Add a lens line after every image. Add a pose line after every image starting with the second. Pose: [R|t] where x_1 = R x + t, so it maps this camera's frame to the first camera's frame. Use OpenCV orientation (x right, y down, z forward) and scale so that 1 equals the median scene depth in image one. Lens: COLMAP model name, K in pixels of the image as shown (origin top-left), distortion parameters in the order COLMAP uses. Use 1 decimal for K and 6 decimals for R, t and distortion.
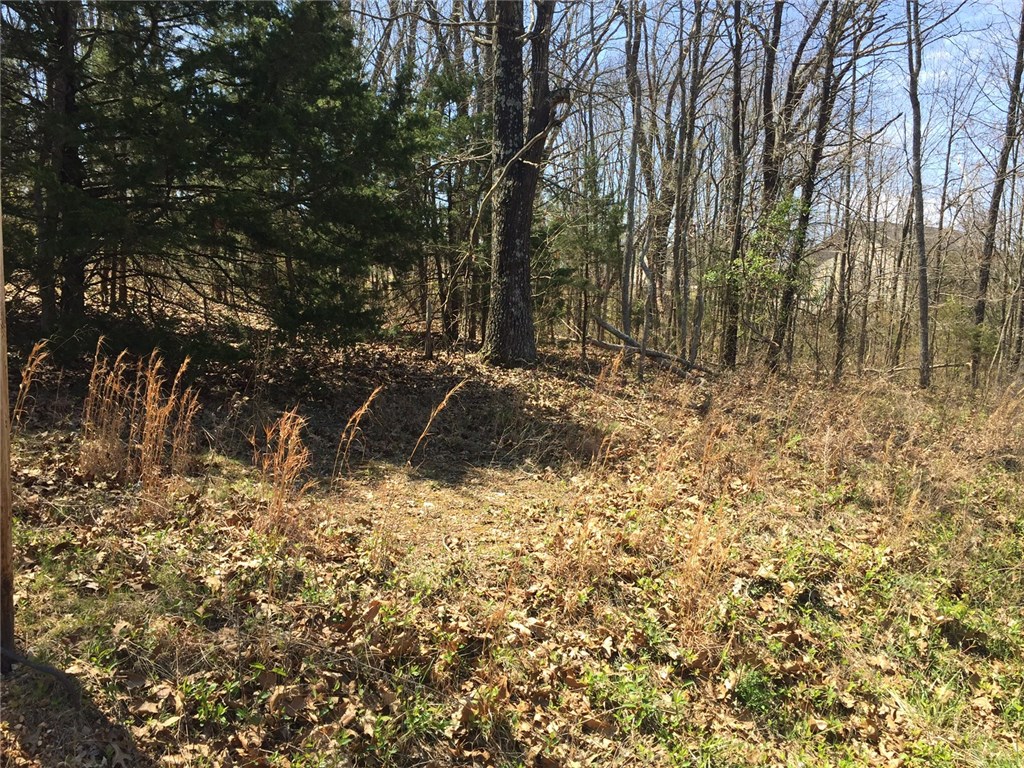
lens RADIAL K [[865.0, 0, 512.0], [0, 865.0, 384.0], [0, 0, 1]] dist [0.089518, -0.130802]
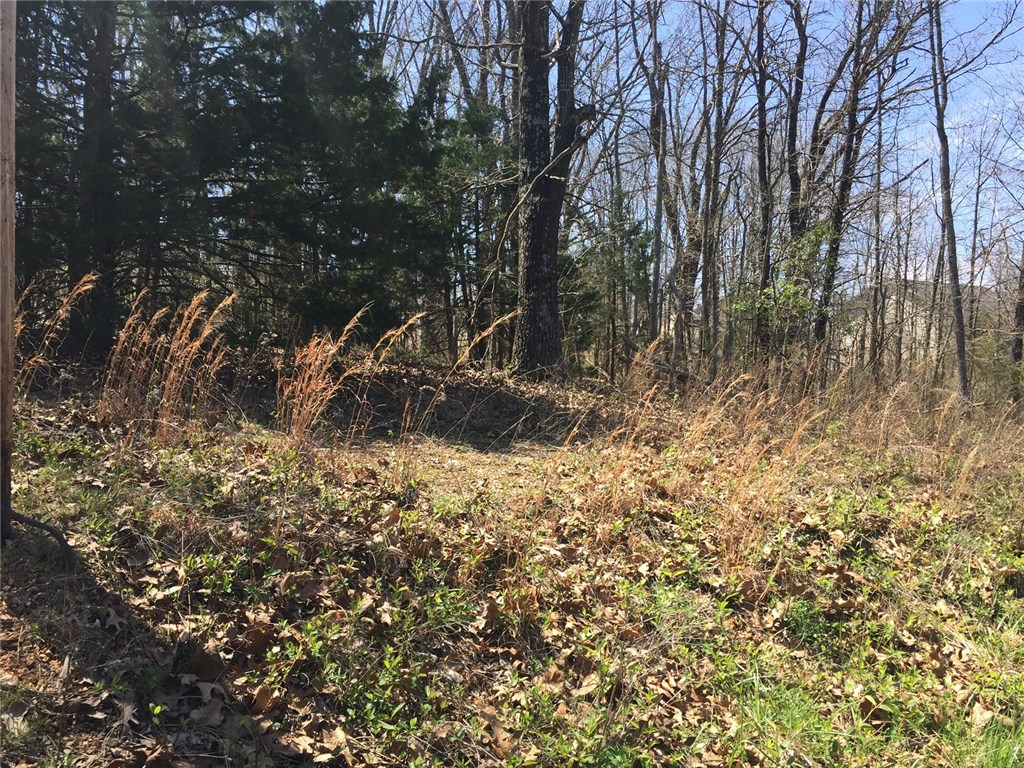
lens RADIAL K [[865.0, 0, 512.0], [0, 865.0, 384.0], [0, 0, 1]] dist [0.089518, -0.130802]
pose [[0.999457, -0.007104, -0.032166, 0.000136], [0.004778, 0.997404, -0.071843, 0.146211], [0.032593, 0.071651, 0.996897, 0.047503]]
